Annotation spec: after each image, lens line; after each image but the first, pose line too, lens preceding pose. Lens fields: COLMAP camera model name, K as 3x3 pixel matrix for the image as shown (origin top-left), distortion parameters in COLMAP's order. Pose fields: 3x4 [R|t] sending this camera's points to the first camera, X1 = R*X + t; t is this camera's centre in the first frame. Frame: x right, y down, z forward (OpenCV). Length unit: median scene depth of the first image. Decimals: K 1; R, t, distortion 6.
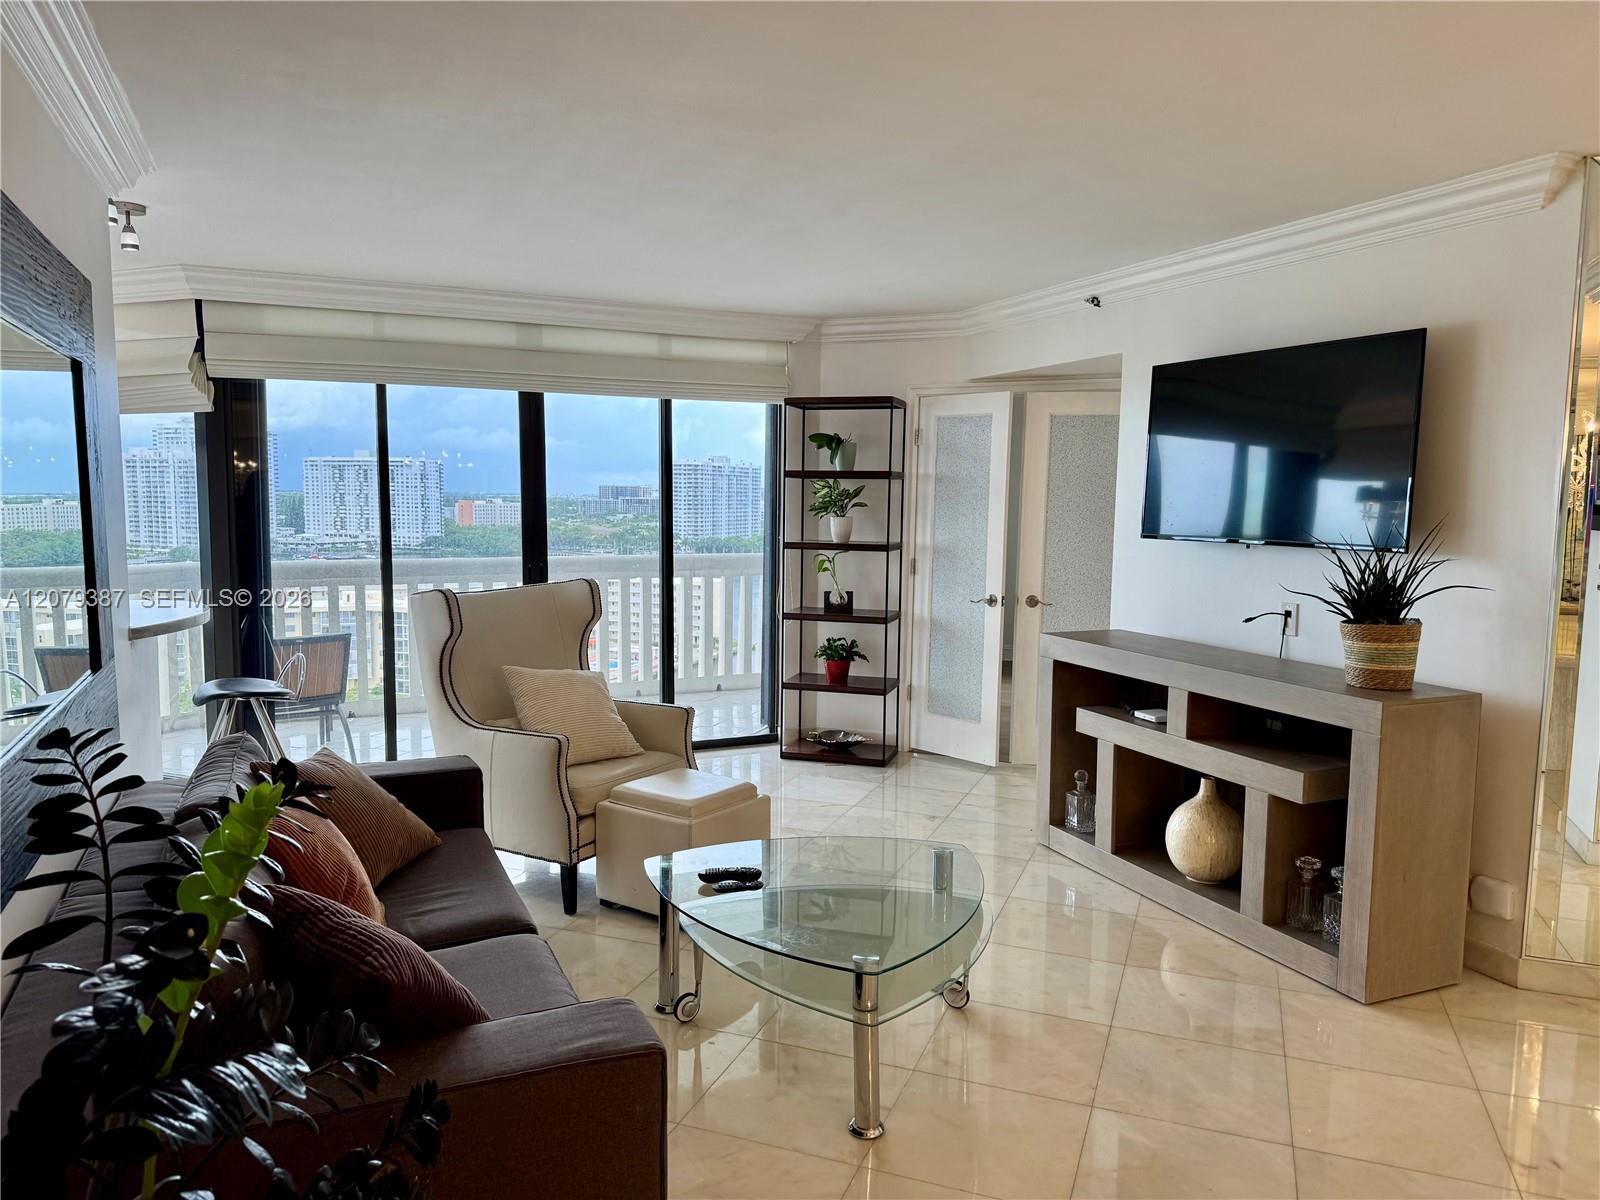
lens RADIAL K [[1124.9, 0, 800.0], [0, 1124.9, 600.0], [0, 0, 1]] dist [-0.001275, -0.000417]
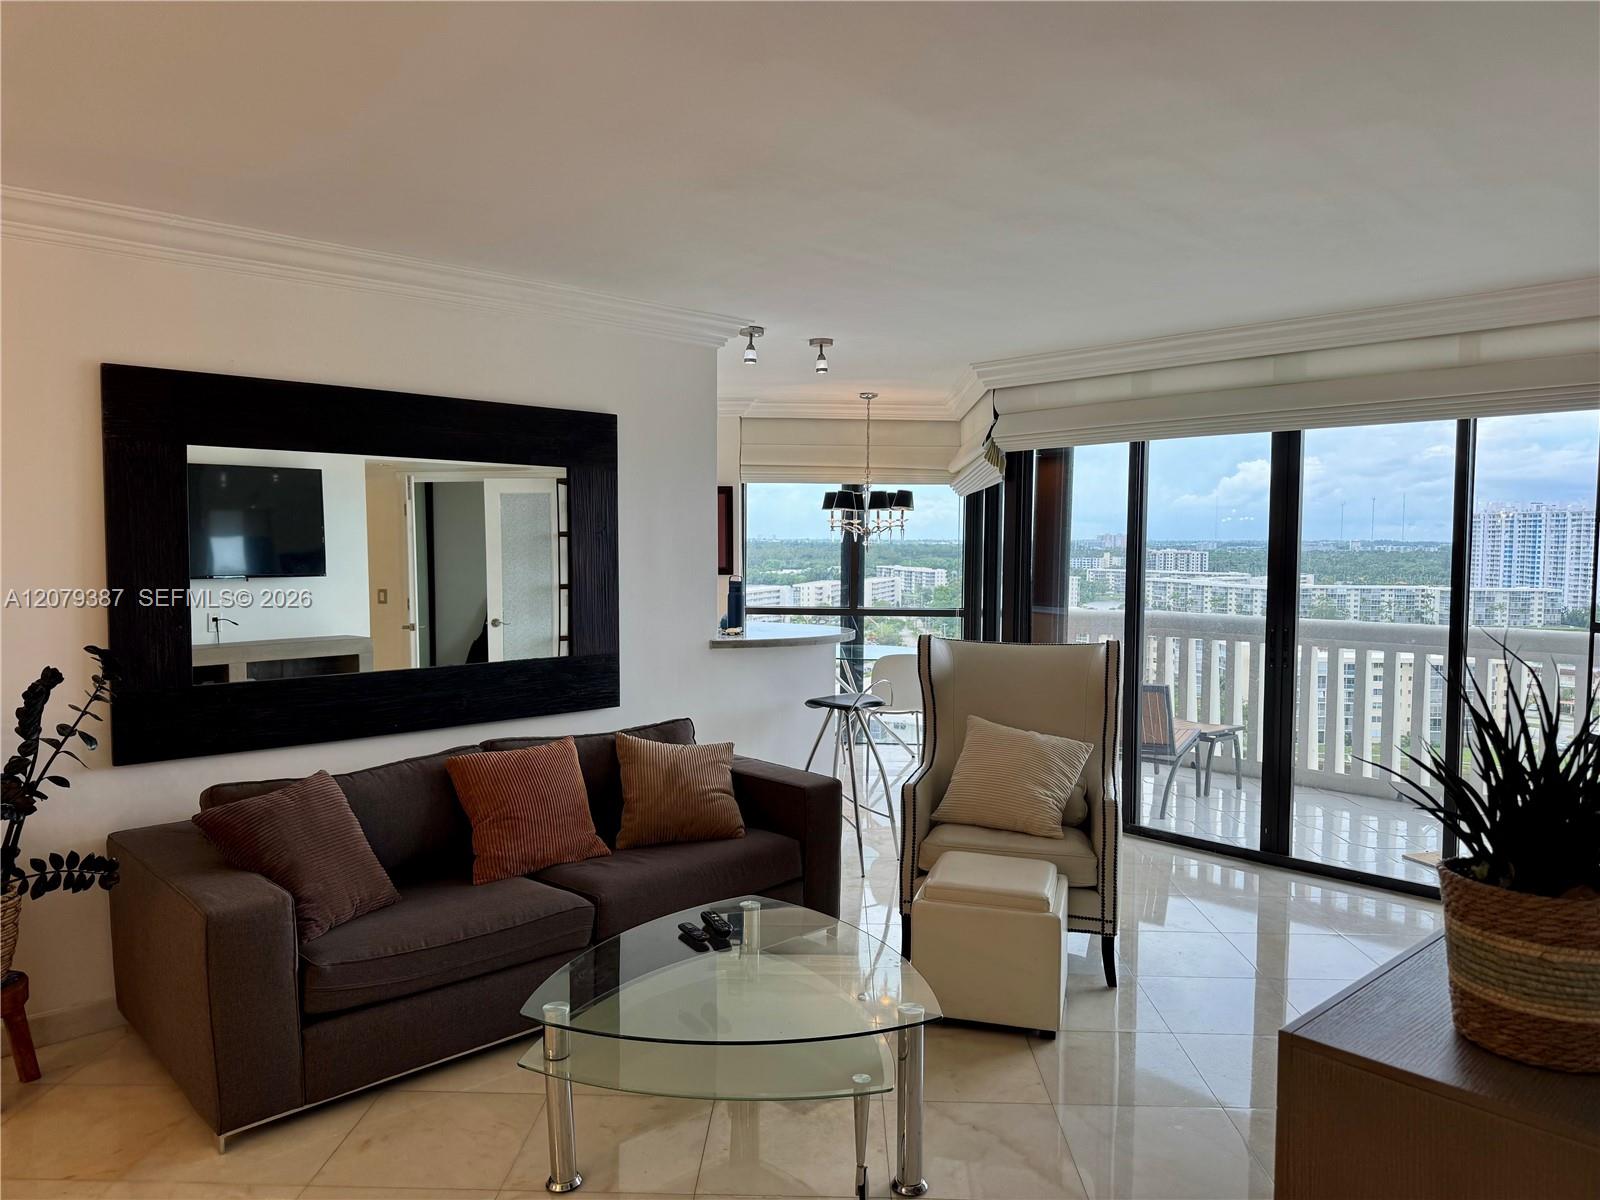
lens RADIAL K [[1124.9, 0, 800.0], [0, 1124.9, 600.0], [0, 0, 1]] dist [-0.001275, -0.000417]
pose [[0.353968, 0.031448, -0.934729, 0.450833], [-0.088013, 0.996119, 0.000184, -0.020820], [0.931107, 0.082203, 0.355362, 0.350750]]
